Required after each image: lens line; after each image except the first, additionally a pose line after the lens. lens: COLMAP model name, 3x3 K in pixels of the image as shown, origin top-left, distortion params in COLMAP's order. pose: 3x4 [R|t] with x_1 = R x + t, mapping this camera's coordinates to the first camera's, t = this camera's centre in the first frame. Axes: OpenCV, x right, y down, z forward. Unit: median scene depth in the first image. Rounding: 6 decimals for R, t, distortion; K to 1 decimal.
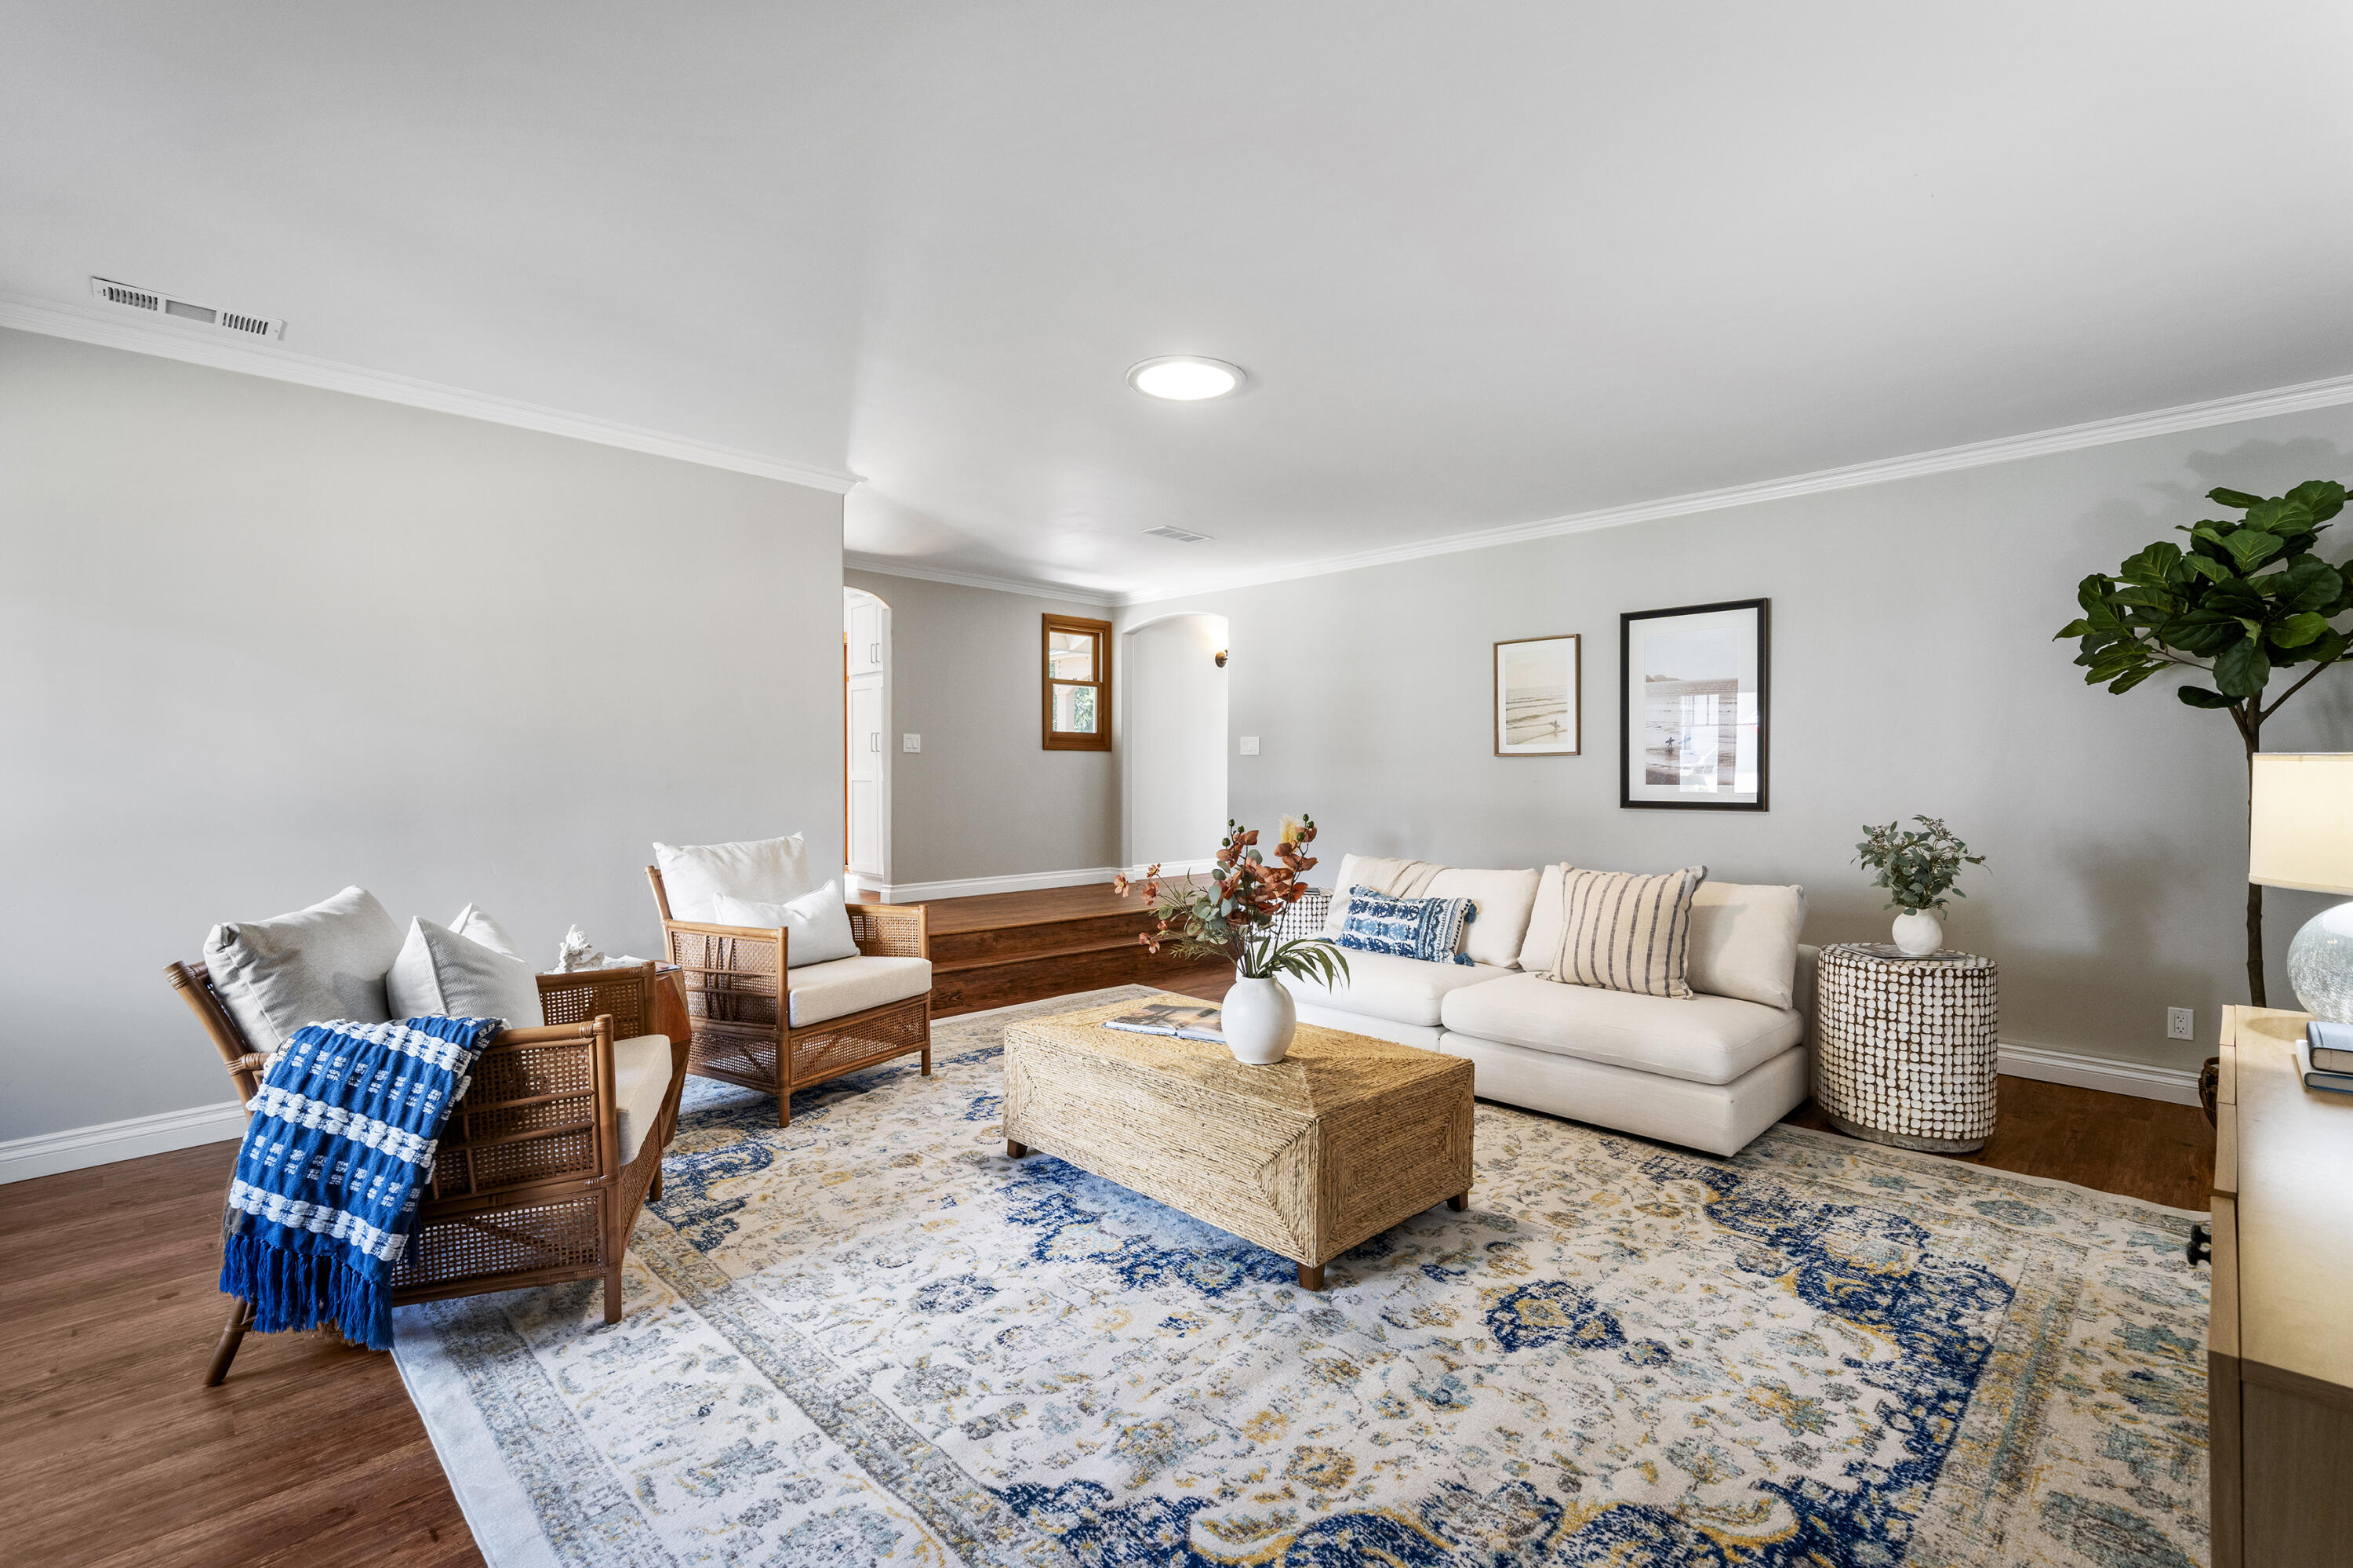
lens RADIAL K [[1047.8, 0, 1157.2], [0, 1047.8, 770.4], [0, 0, 1]] dist [0.001004, -0.000052]
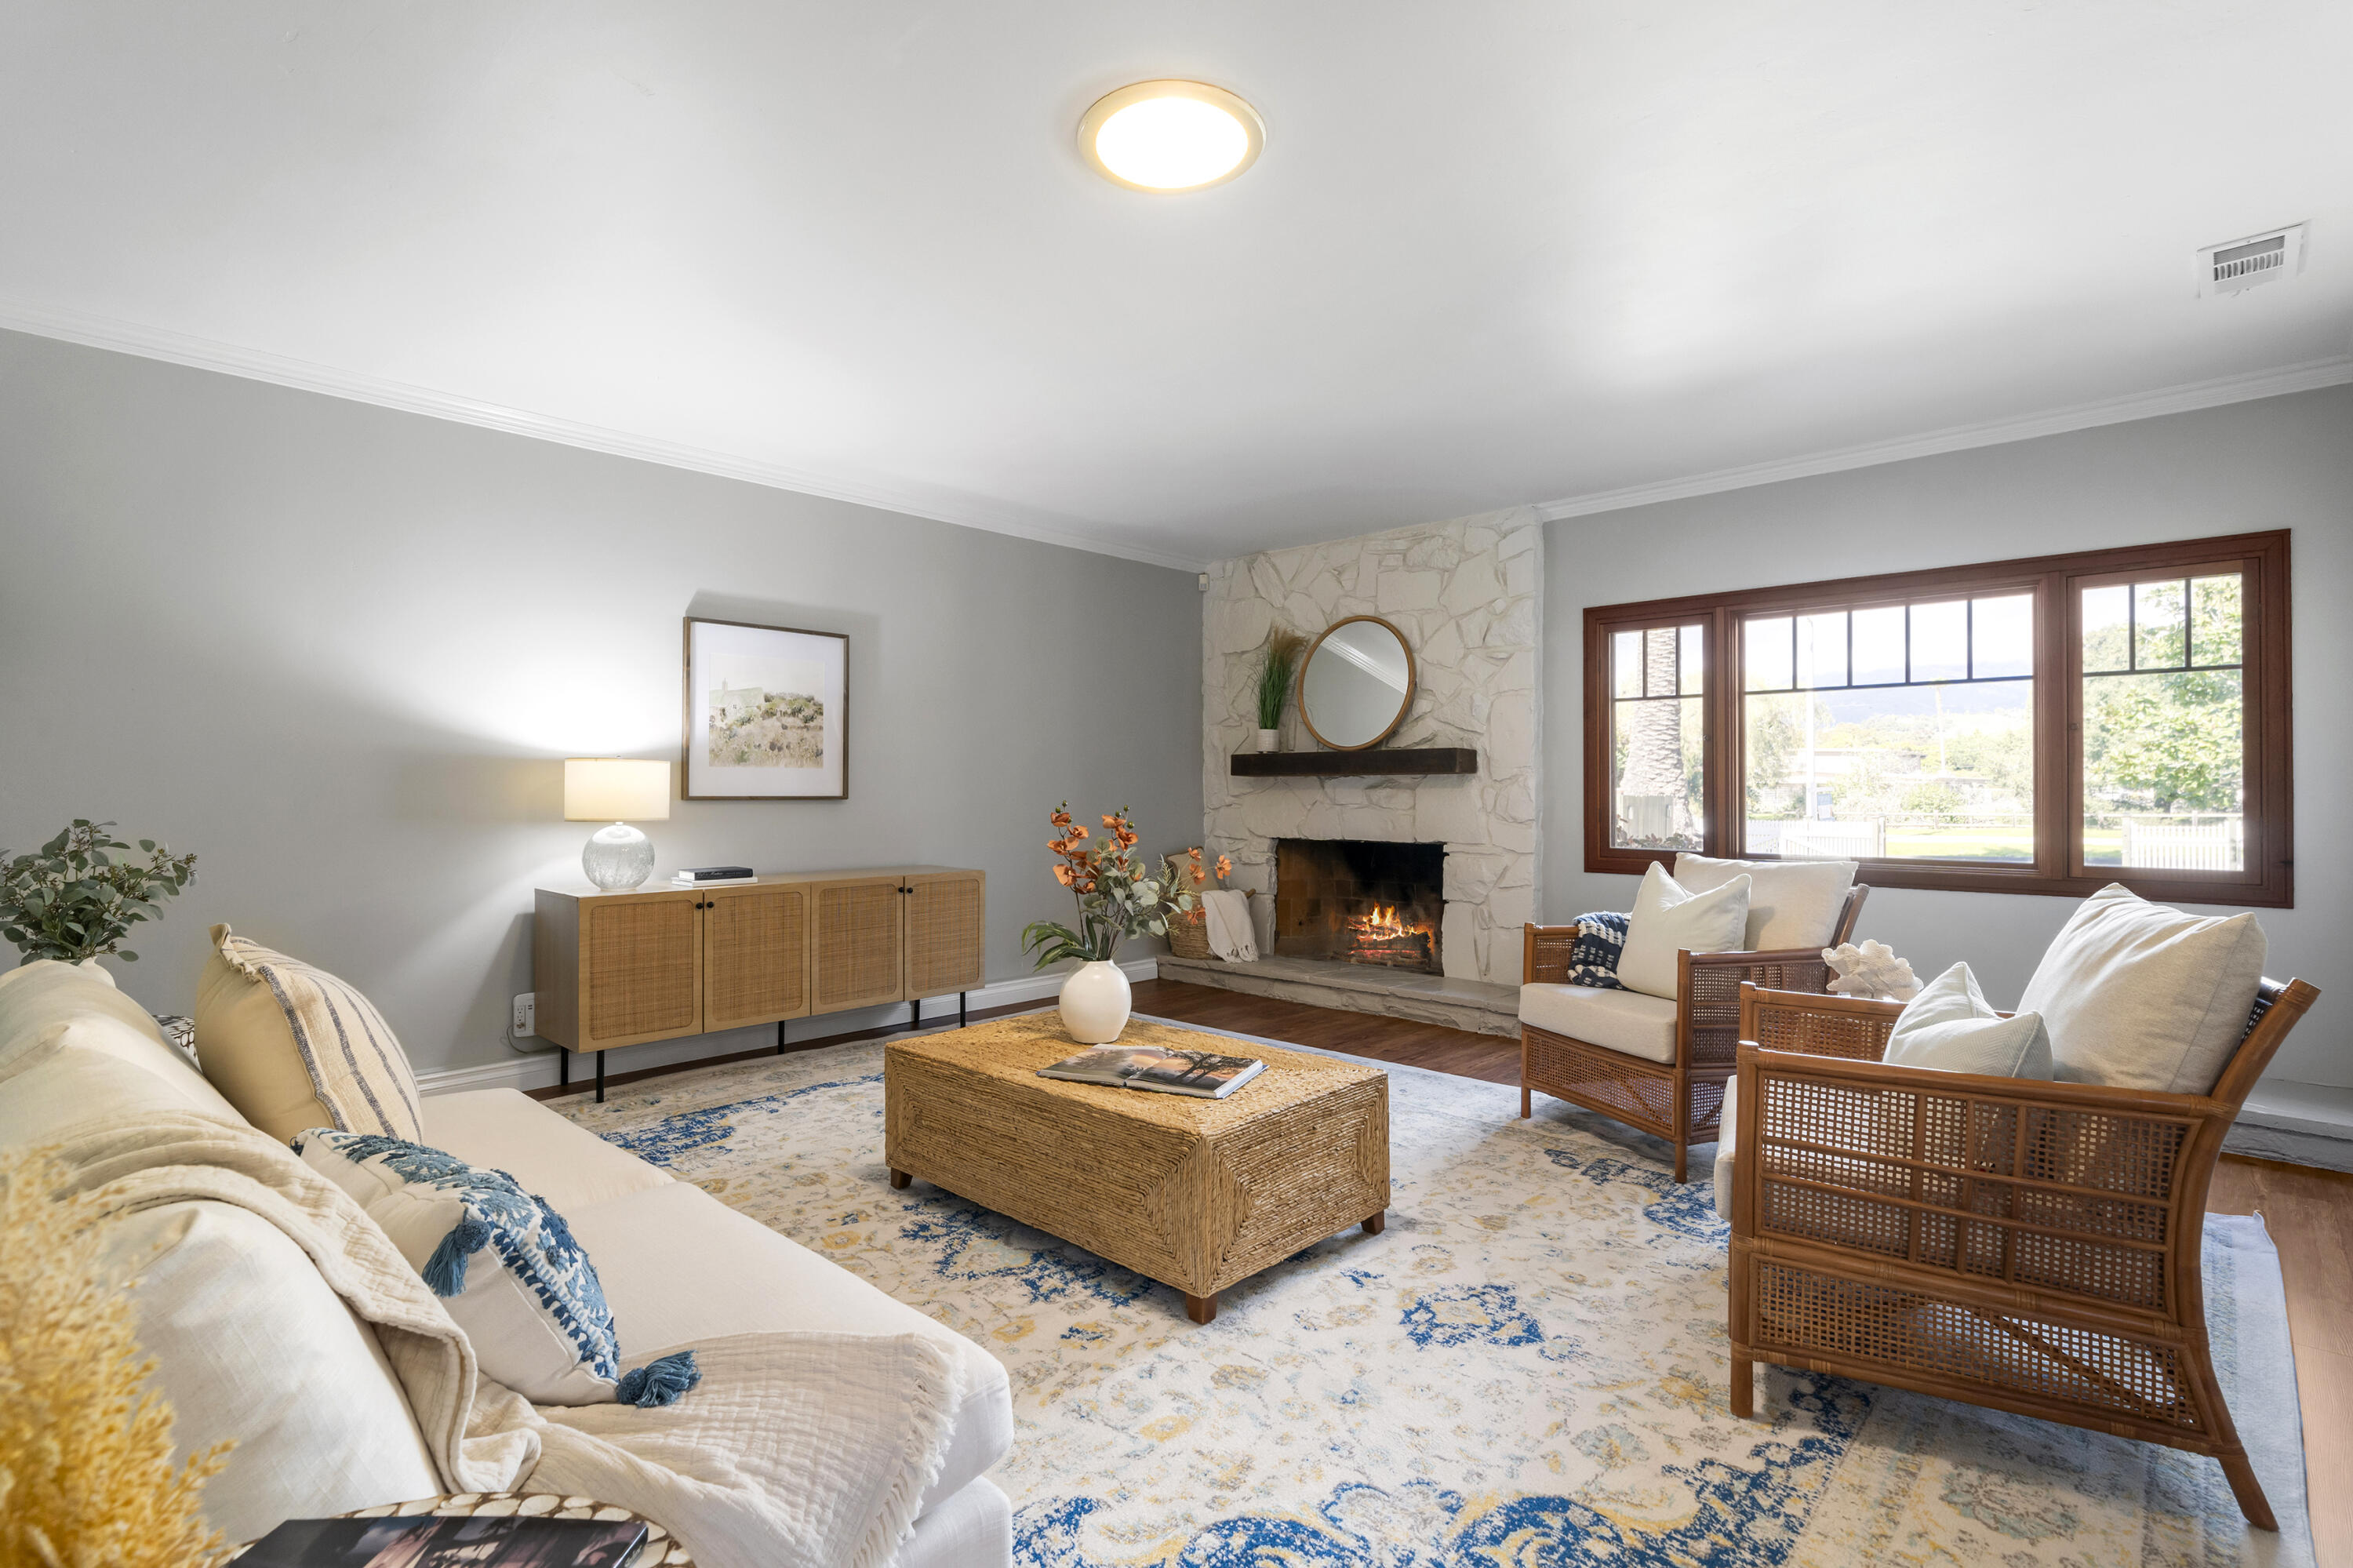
lens RADIAL K [[1109.9, 0, 1193.3], [0, 1109.9, 785.2], [0, 0, 1]] dist [0.002648, 0.002350]
pose [[-0.997385, -0.000060, -0.072274, 0.095333], [-0.000353, 0.999992, 0.004045, 0.020659], [0.072273, 0.004060, -0.997377, 2.542906]]
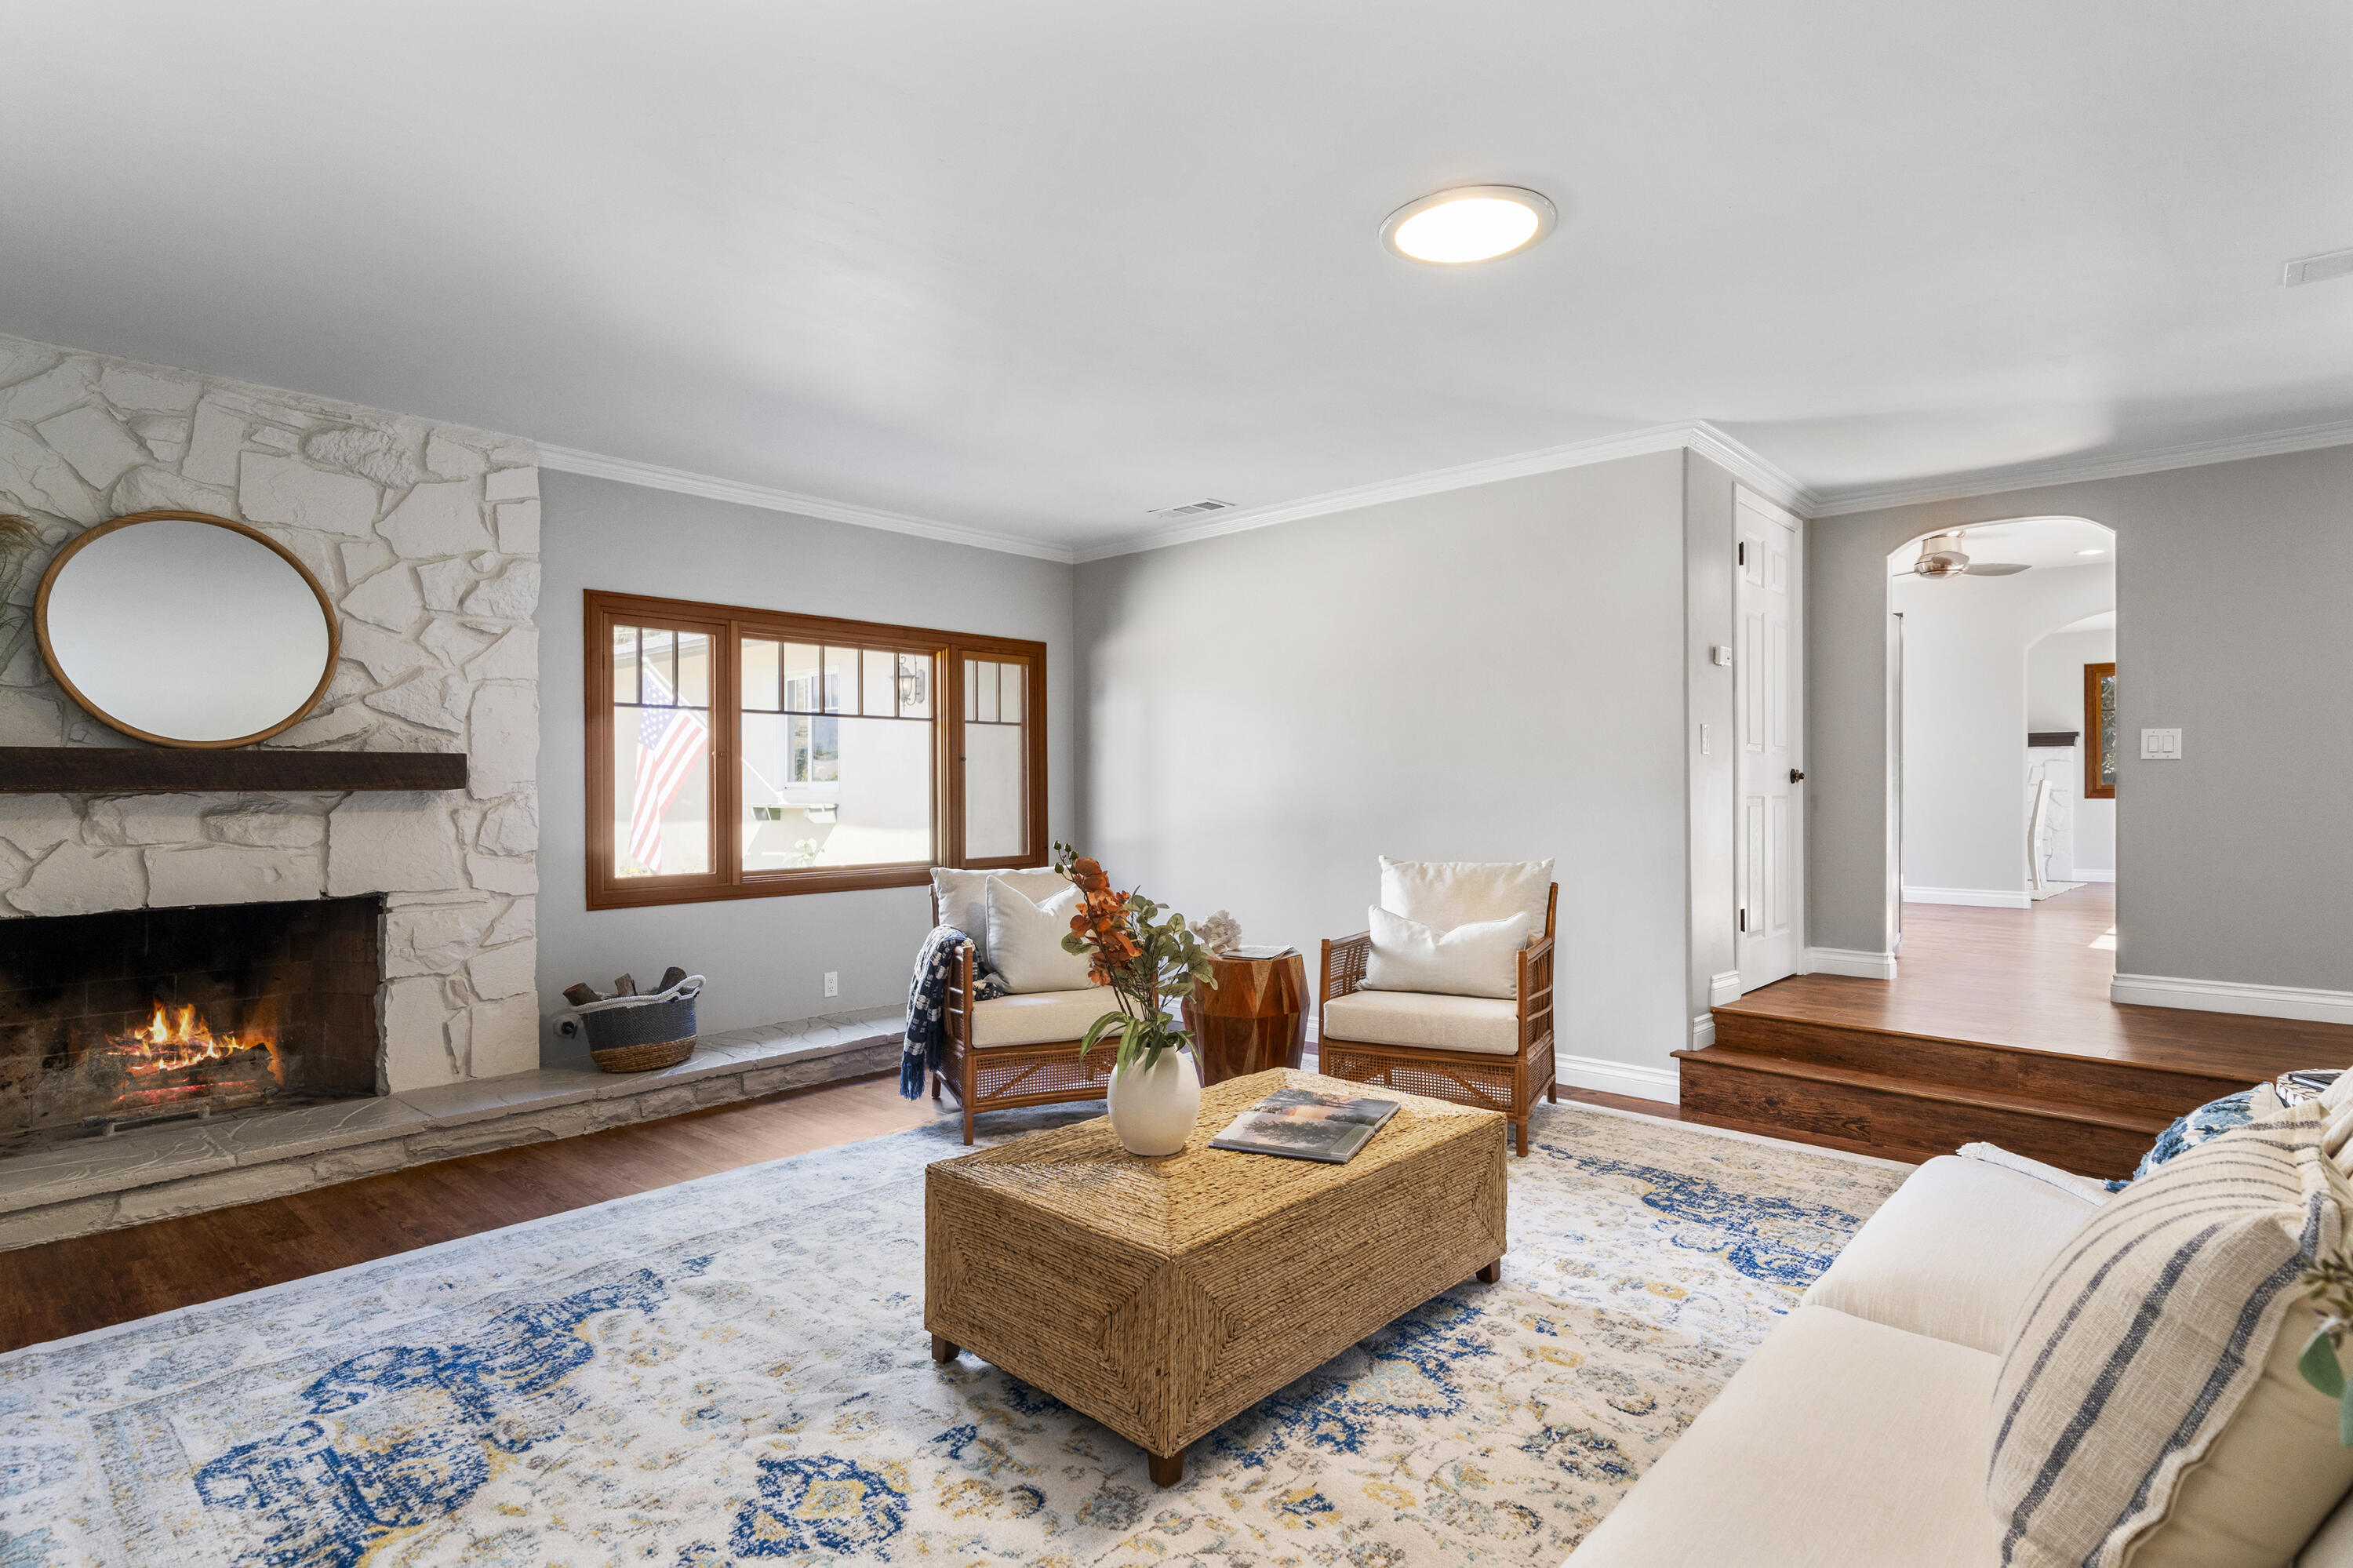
lens RADIAL K [[1181.1, 0, 1179.6], [0, 1181.1, 780.5], [0, 0, 1]] dist [-0.002074, -0.001161]
pose [[0.065251, -0.009132, -0.997827, 1.201427], [-0.001075, 0.999957, -0.009222, 0.005354], [0.997868, 0.001674, 0.065239, 1.158563]]
